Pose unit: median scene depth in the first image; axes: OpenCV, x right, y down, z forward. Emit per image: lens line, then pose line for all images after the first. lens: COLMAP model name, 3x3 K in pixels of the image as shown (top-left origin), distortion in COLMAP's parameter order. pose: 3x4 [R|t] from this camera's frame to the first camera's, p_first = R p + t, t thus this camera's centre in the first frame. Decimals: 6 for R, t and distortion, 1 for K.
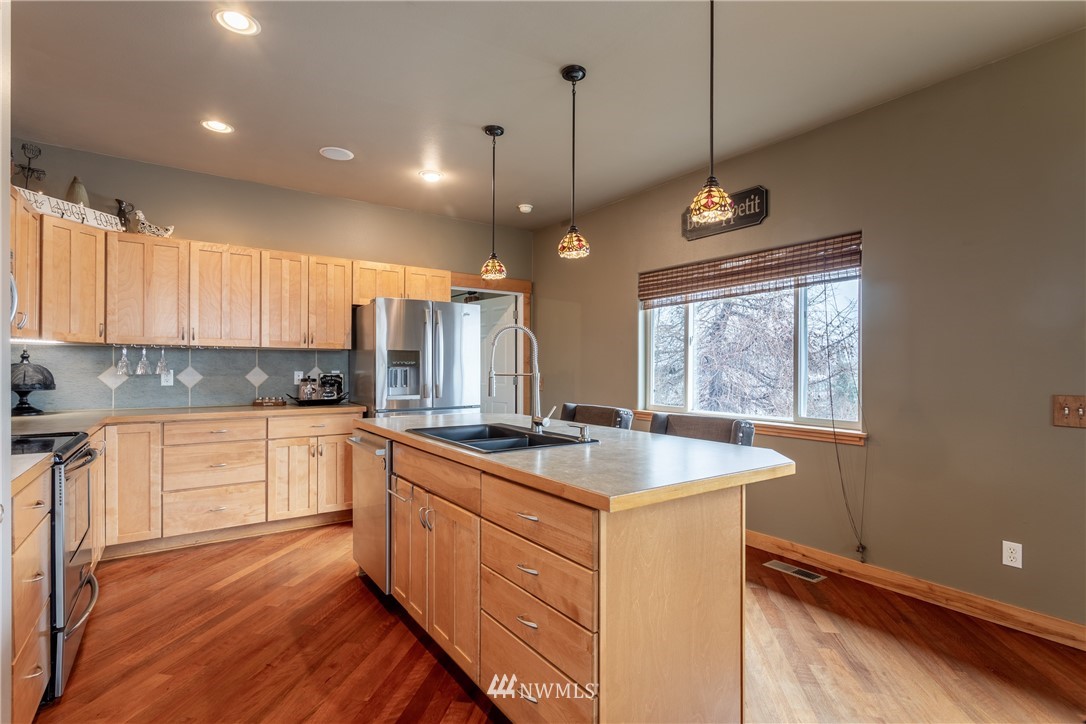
lens RADIAL K [[535.1, 0, 541.8], [0, 535.1, 368.1], [0, 0, 1]] dist [0.002698, 0.000555]
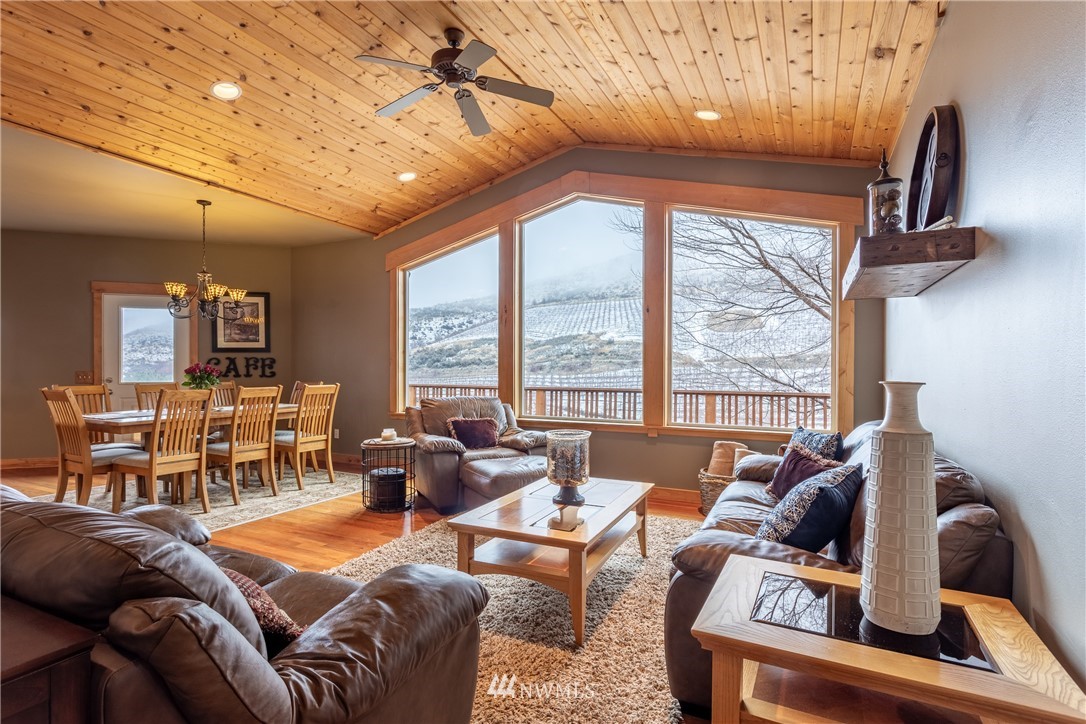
lens RADIAL K [[551.3, 0, 524.7], [0, 551.3, 368.8], [0, 0, 1]] dist [-0.000406, 0.000416]
pose [[0.315099, -0.003651, 0.949052, -0.623385], [-0.002482, 0.999986, 0.004671, 0.013032], [-0.949056, -0.003827, 0.315085, -1.323707]]
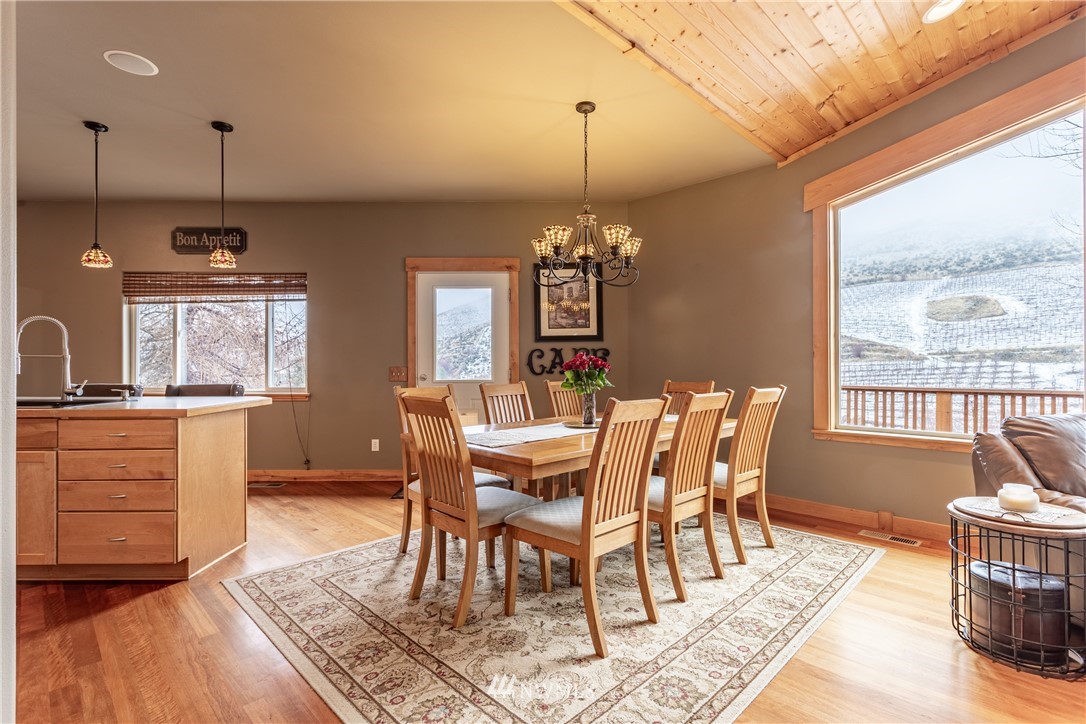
lens RADIAL K [[519.7, 0, 543.0], [0, 519.7, 362.0], [0, 0, 1]] dist [-0.000138, 0.000321]
pose [[0.582725, -0.001603, 0.812668, -0.272461], [0.002401, 0.999997, 0.000250, 0.021515], [-0.812666, 0.001806, 0.582727, -0.505892]]
